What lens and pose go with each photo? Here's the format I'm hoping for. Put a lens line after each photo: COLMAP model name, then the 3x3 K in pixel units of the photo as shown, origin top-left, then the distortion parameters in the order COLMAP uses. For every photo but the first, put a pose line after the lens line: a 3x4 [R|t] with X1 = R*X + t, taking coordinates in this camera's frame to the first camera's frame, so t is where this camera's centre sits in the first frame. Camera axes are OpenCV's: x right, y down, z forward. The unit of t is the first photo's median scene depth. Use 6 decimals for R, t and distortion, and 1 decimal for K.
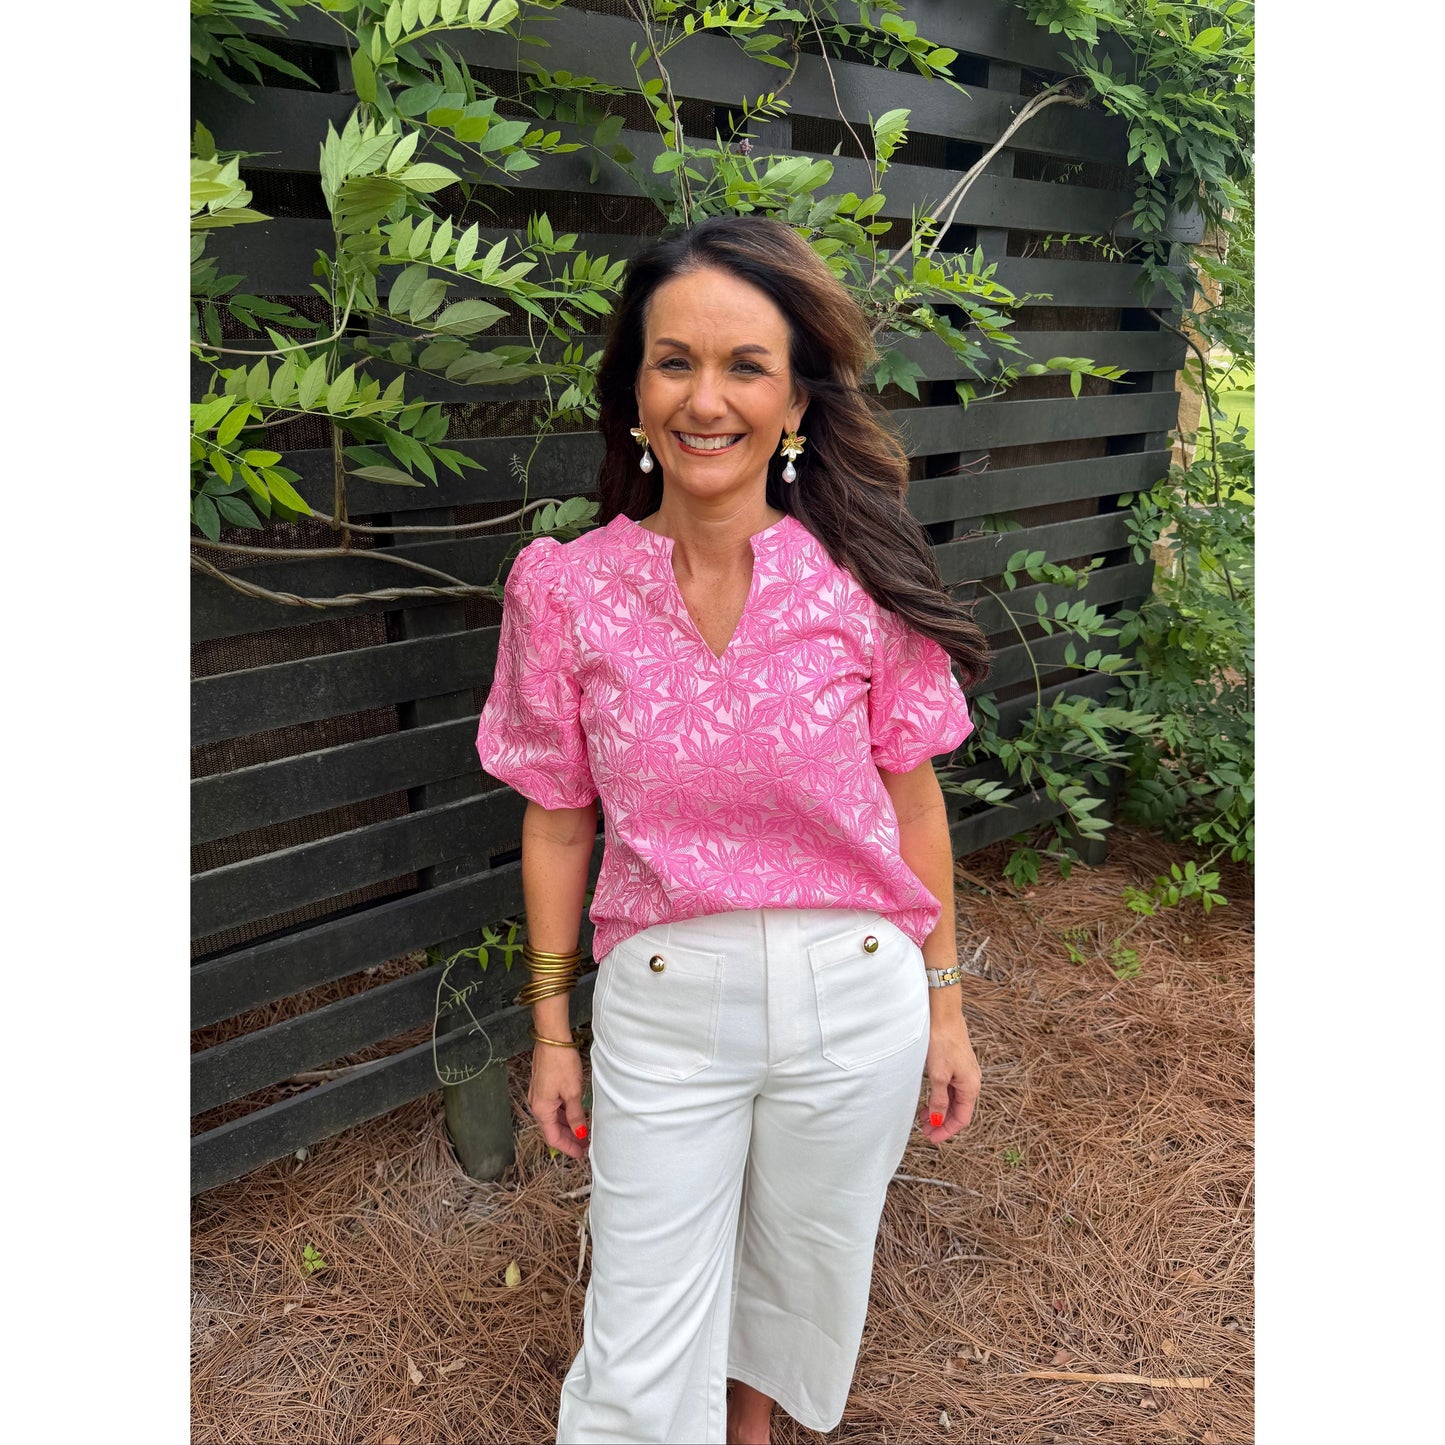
lens RADIAL K [[1012.6, 0, 708.6], [0, 1012.6, 730.3], [0, 0, 1]] dist [-0.007012, 0.001149]
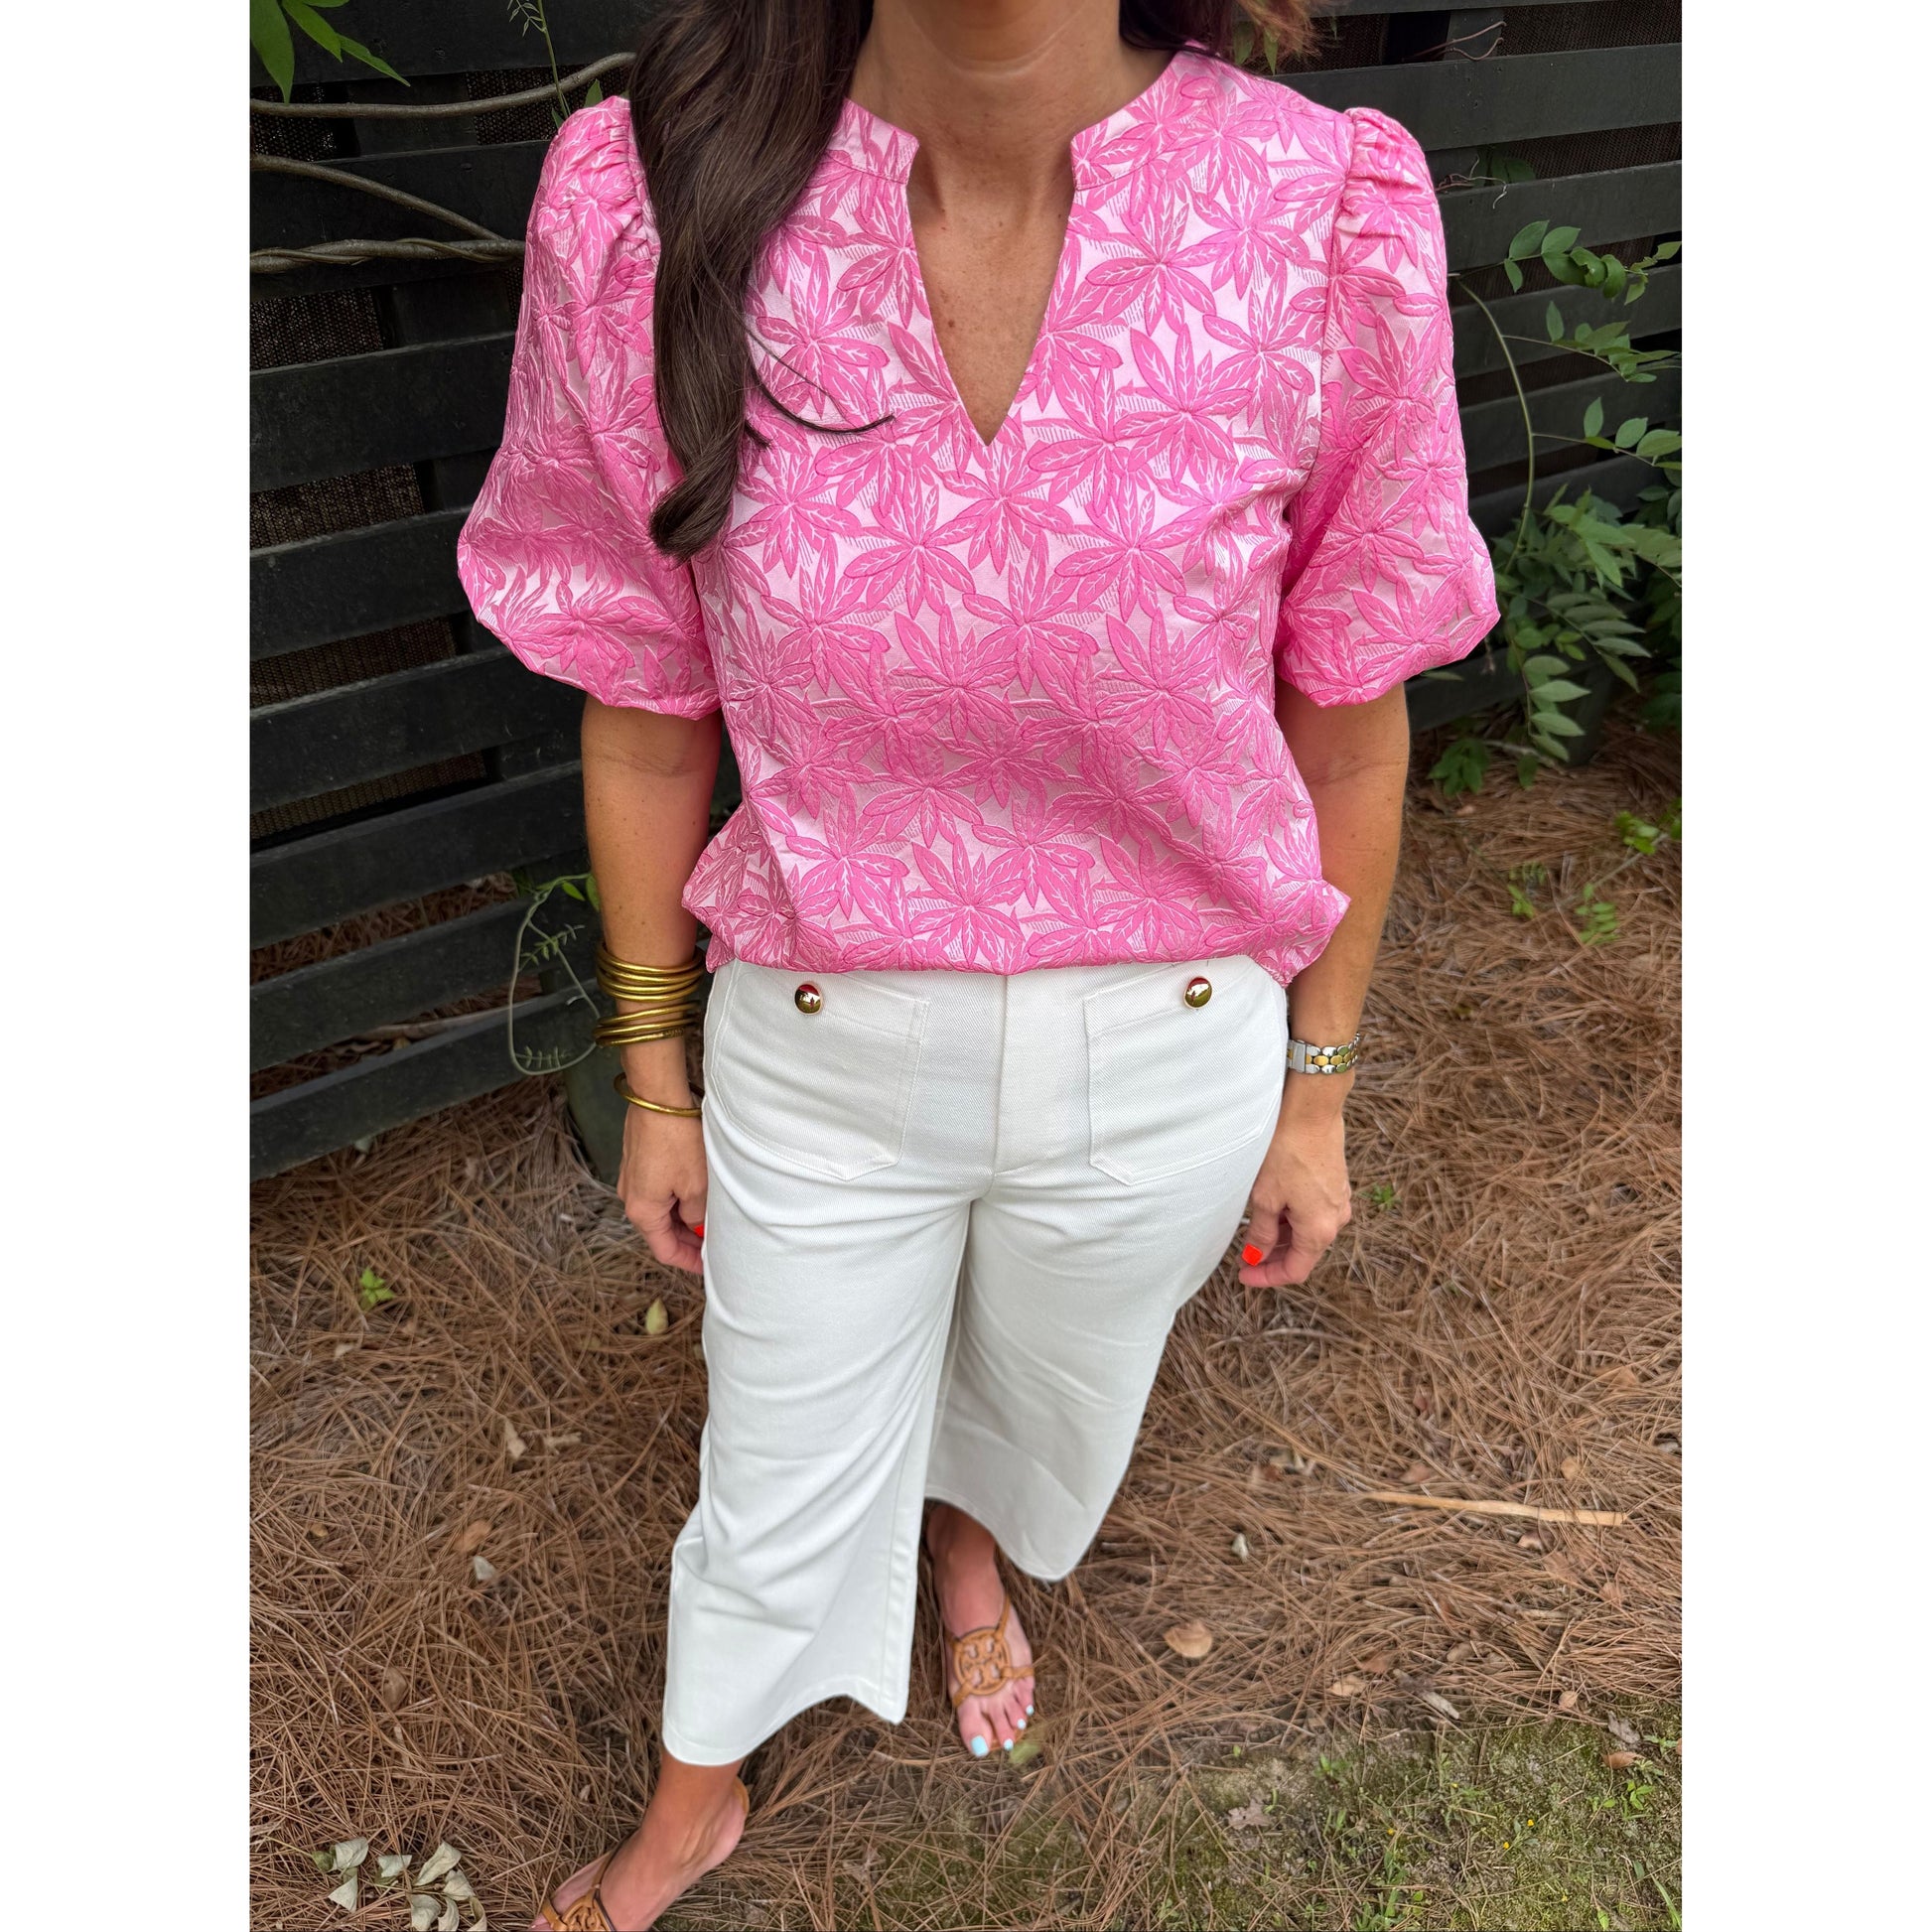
lens RADIAL K [[1350.3, 0, 954.5], [0, 1350.3, 957.0], [0, 0, 1]] dist [0.011277, -0.026125]
pose [[0.997676, 0.048979, -0.047371, 0.048776], [-0.032416, 0.952663, 0.302295, -0.002434], [0.059935, -0.300057, 0.952037, 0.171044]]
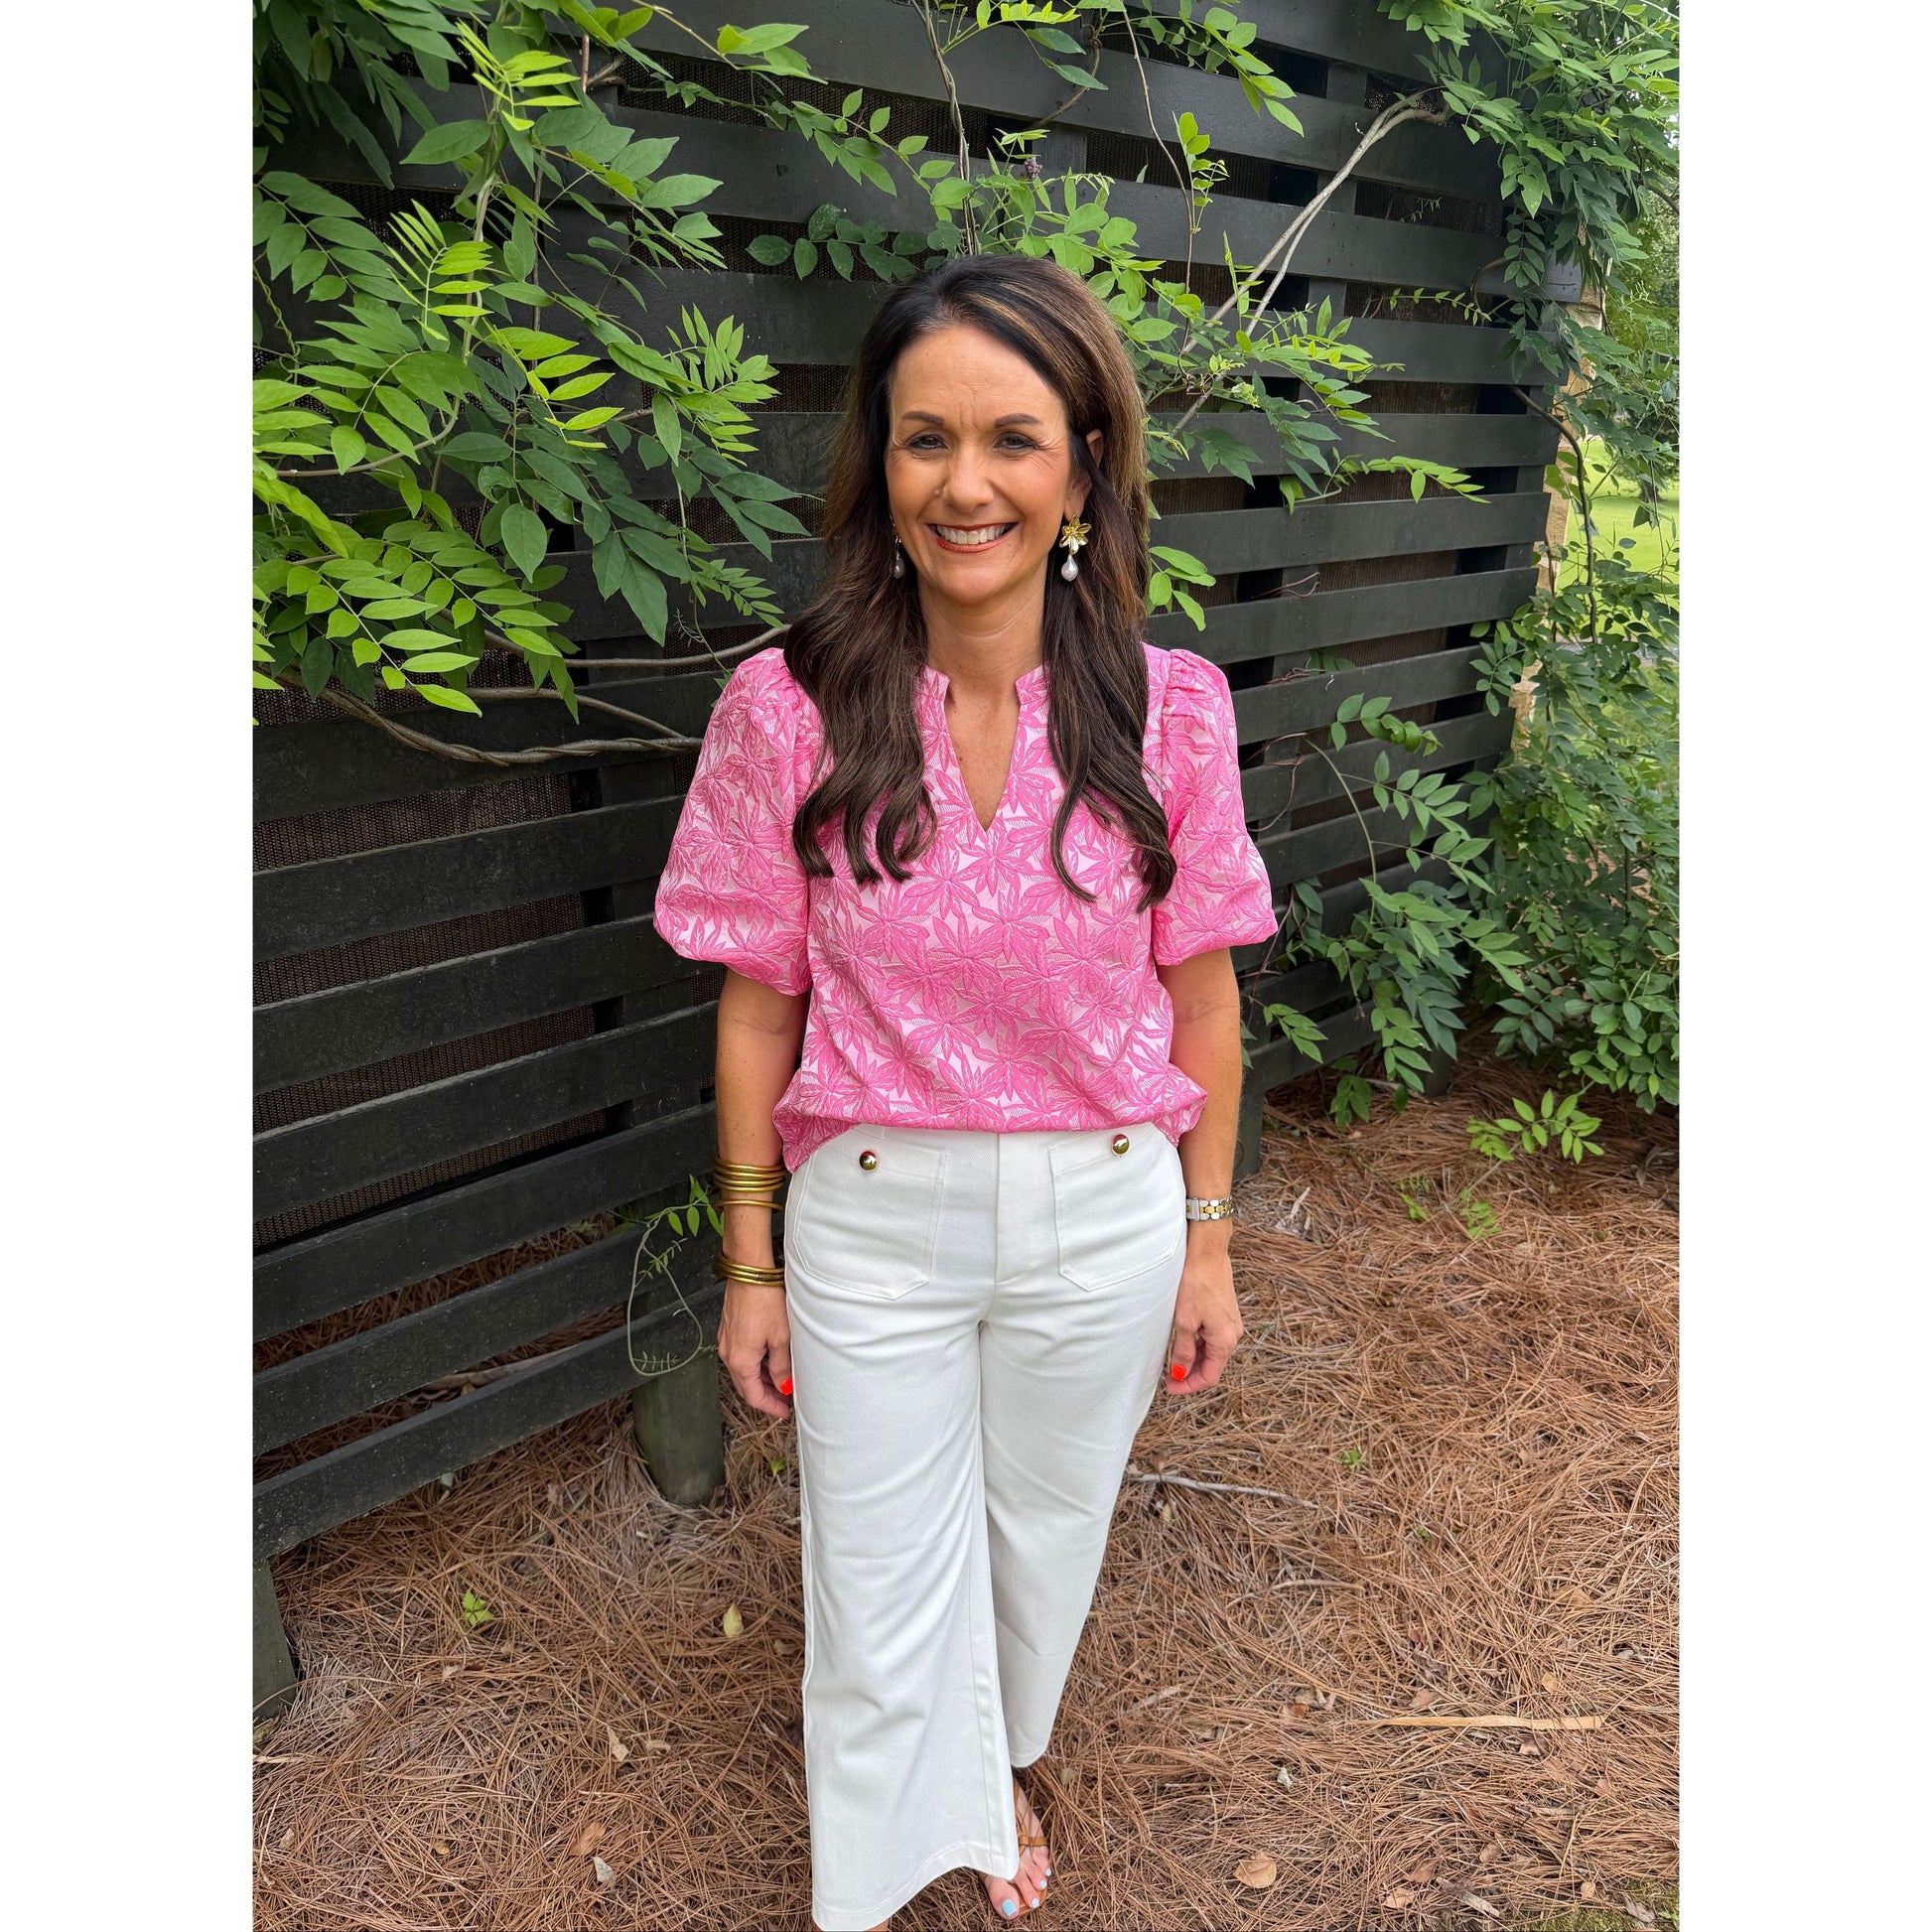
lens RADIAL K [[1349.4, 0, 966.0], [0, 1349.4, 966.0], [0, 0, 1]] dist [0.001887, -0.007130]
pose [[0.998322, -0.006236, 0.057565, -0.068446], [0.004901, 0.999716, 0.023302, 0.007922], [-0.057694, -0.022981, 0.998070, -0.039619]]
